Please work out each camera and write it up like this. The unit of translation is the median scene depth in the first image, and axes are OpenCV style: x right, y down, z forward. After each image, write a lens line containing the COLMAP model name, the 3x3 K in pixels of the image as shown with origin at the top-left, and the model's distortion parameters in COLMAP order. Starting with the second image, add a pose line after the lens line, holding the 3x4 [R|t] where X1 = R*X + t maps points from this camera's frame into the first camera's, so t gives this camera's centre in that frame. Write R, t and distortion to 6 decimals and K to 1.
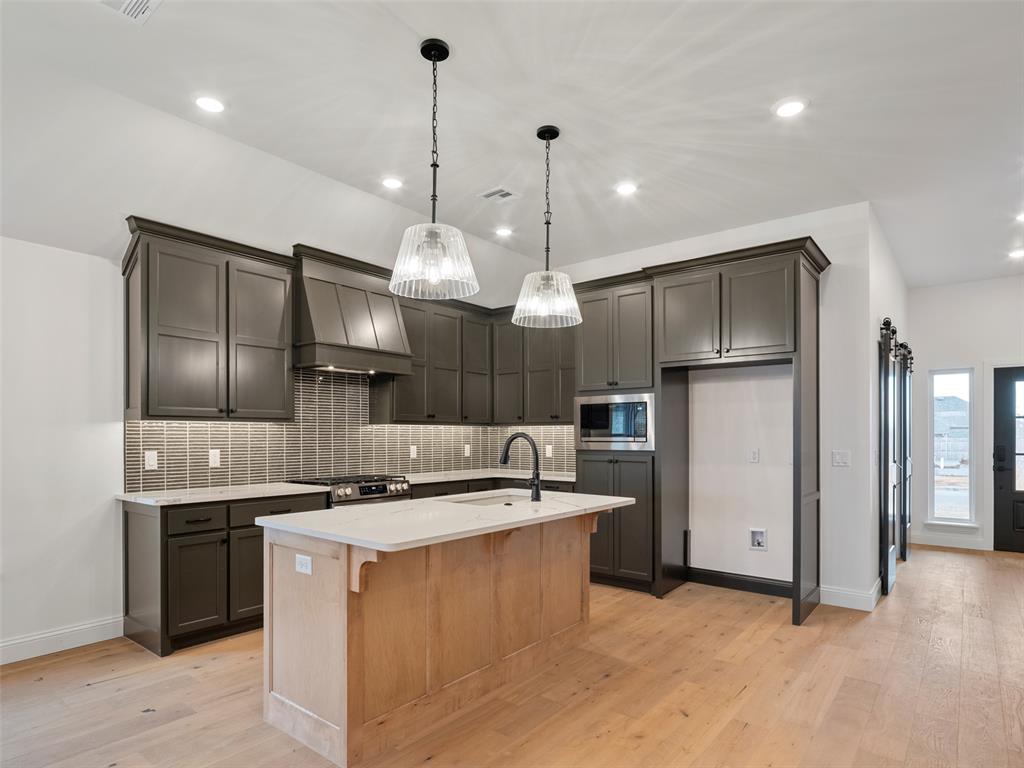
lens RADIAL K [[578.8, 0, 509.1], [0, 578.8, 433.7], [0, 0, 1]] dist [-0.008651, 0.000387]
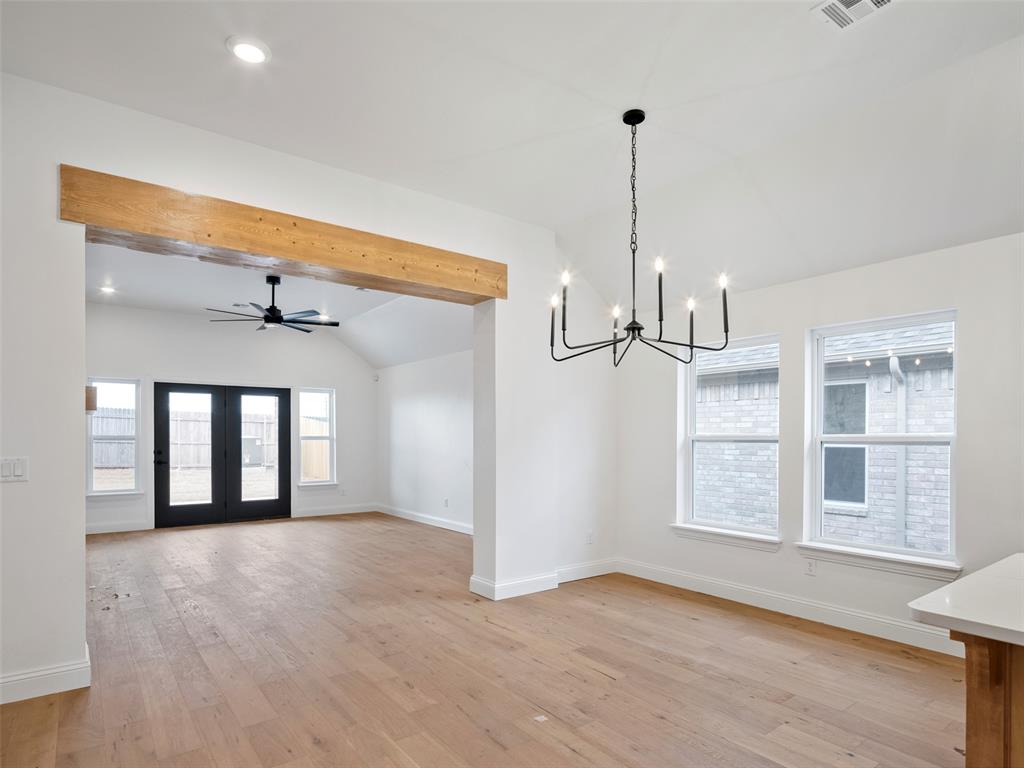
lens RADIAL K [[574.6, 0, 505.4], [0, 574.6, 438.7], [0, 0, 1]] dist [-0.005054, 0.000704]
pose [[-0.251078, 0.003932, -0.967959, 0.242602], [0.001439, 0.999992, 0.003688, 0.001480], [0.967966, -0.000467, -0.251081, 0.346139]]
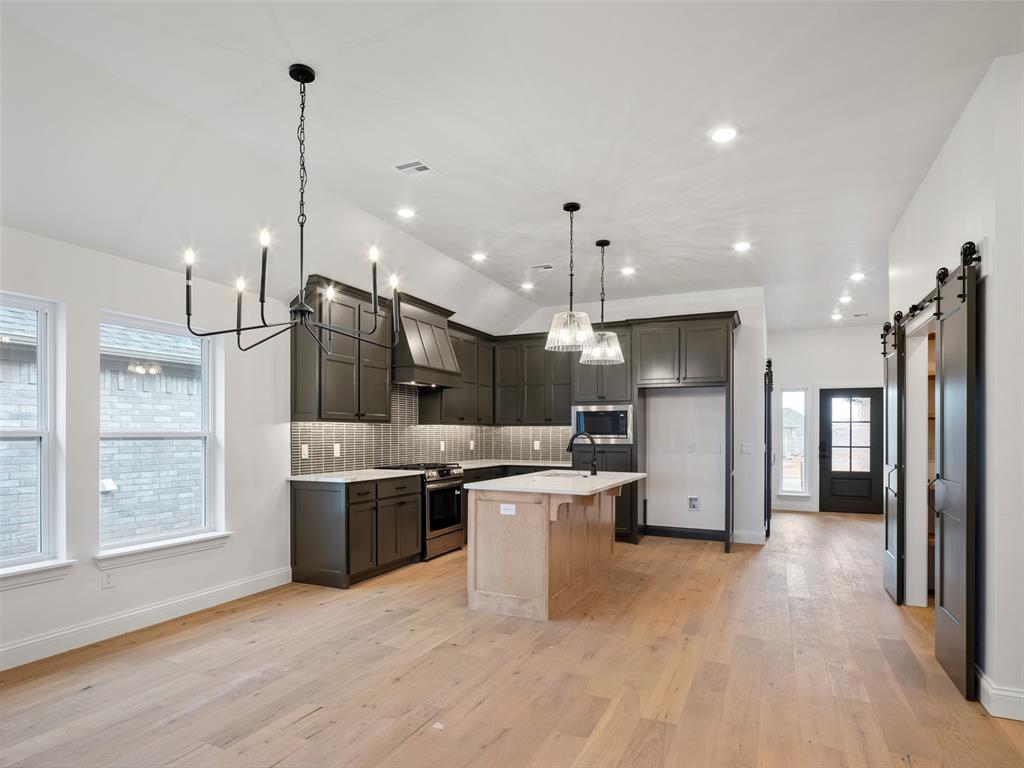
lens RADIAL K [[569.5, 0, 508.3], [0, 569.5, 430.8], [0, 0, 1]] dist [-0.009292, 0.000187]
pose [[0.971956, 0.003284, 0.235139, -0.425395], [-0.002989, 0.999994, -0.001610, -0.001158], [-0.235142, 0.000862, 0.971961, -0.354801]]
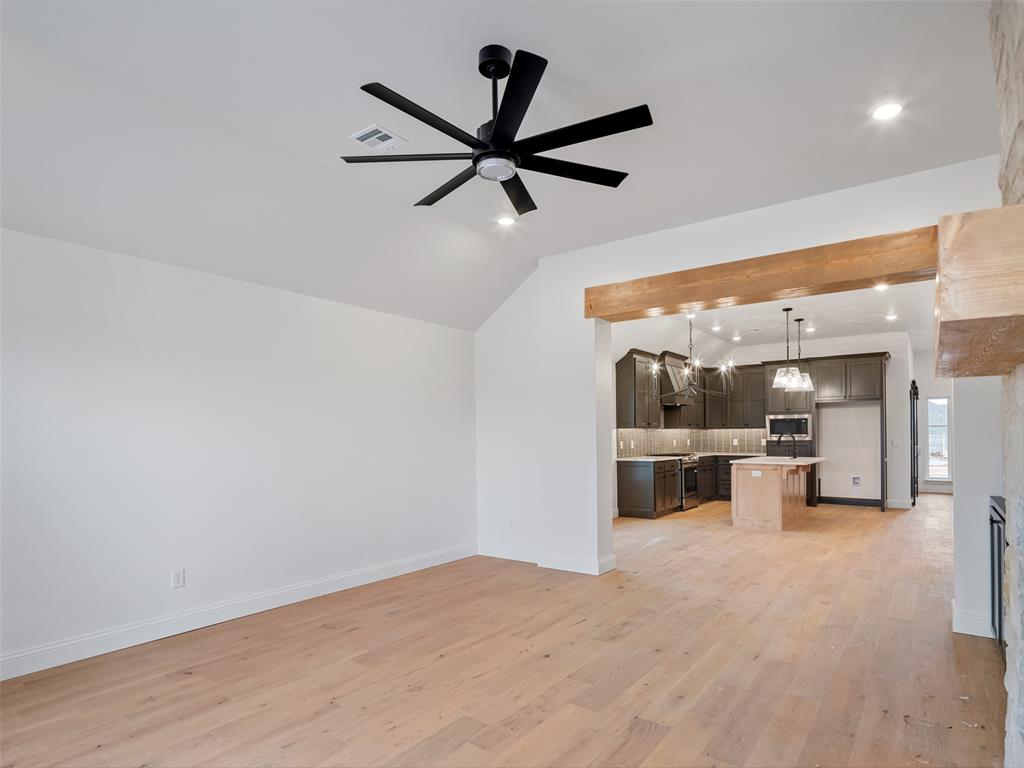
lens RADIAL K [[569.5, 0, 508.3], [0, 569.5, 430.8], [0, 0, 1]] dist [-0.009292, 0.000187]
pose [[0.999478, -0.005929, 0.031769, -1.048646], [0.006084, 0.999970, -0.004814, -0.004072], [-0.031739, 0.005005, 0.999484, -1.214039]]
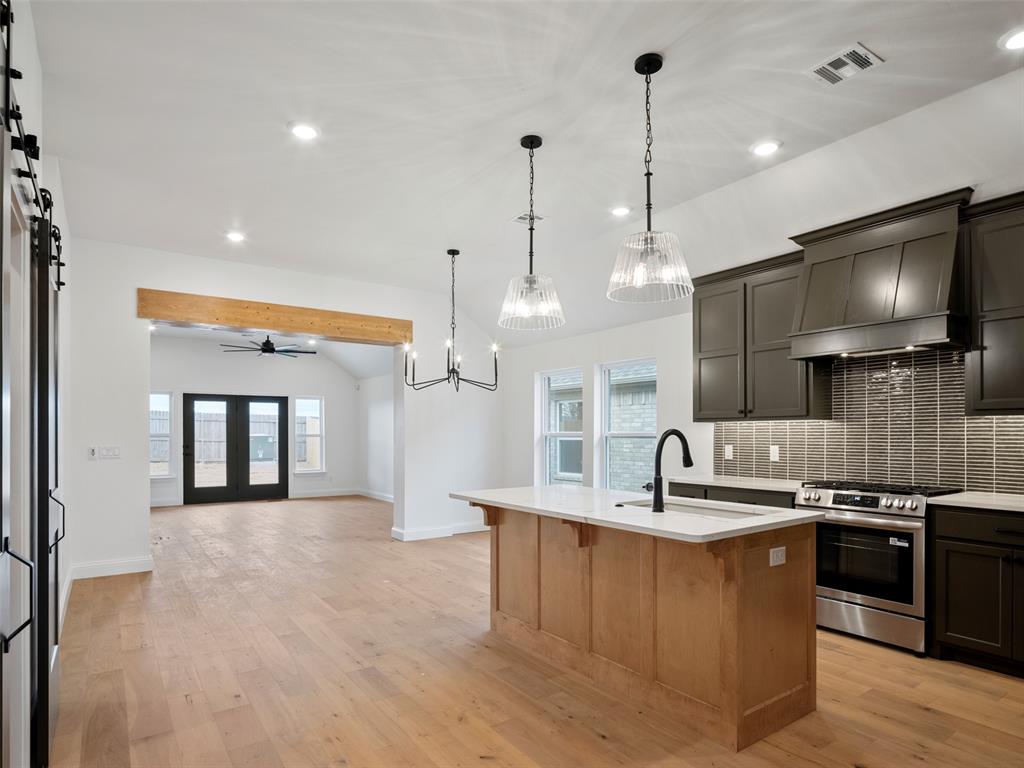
lens RADIAL K [[578.8, 0, 509.1], [0, 578.8, 433.7], [0, 0, 1]] dist [-0.008651, 0.000387]
pose [[-0.280134, -0.000236, -0.959961, 0.700947], [0.003296, 0.999994, -0.001208, 0.003702], [0.959955, -0.003503, -0.280131, 0.800080]]
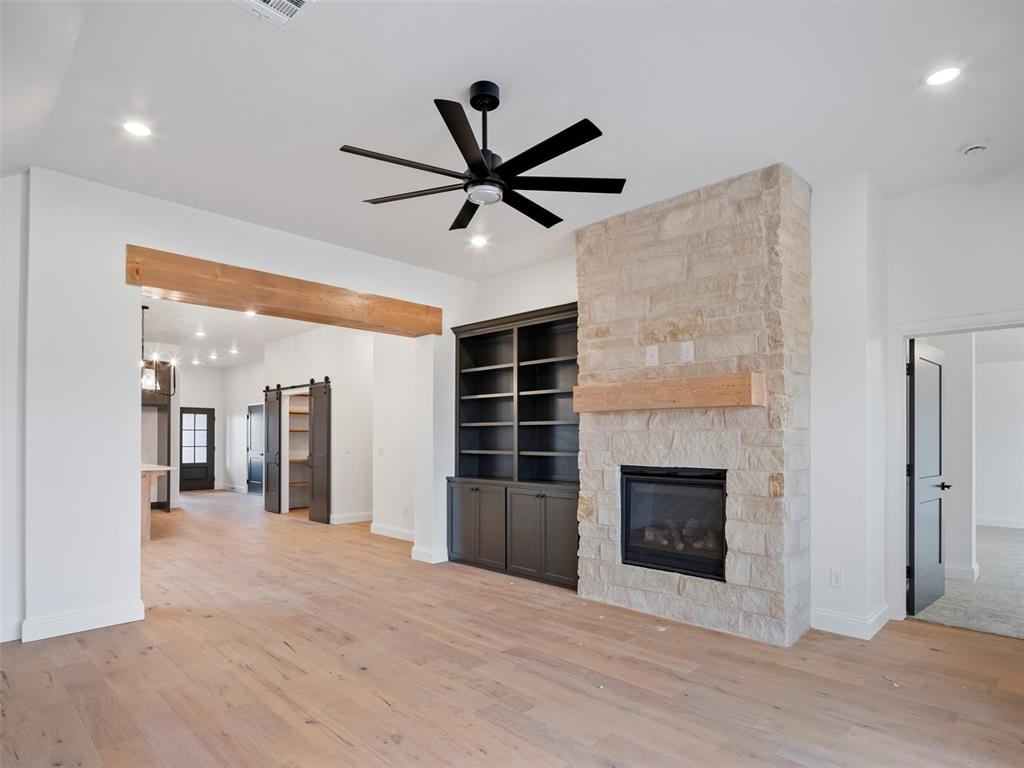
lens RADIAL K [[569.5, 0, 508.3], [0, 569.5, 430.8], [0, 0, 1]] dist [-0.009292, 0.000187]
pose [[0.107484, 0.014060, 0.994107, -1.695748], [-0.004226, 0.999897, -0.013685, -0.001838], [-0.994198, -0.002730, 0.107533, -0.705949]]
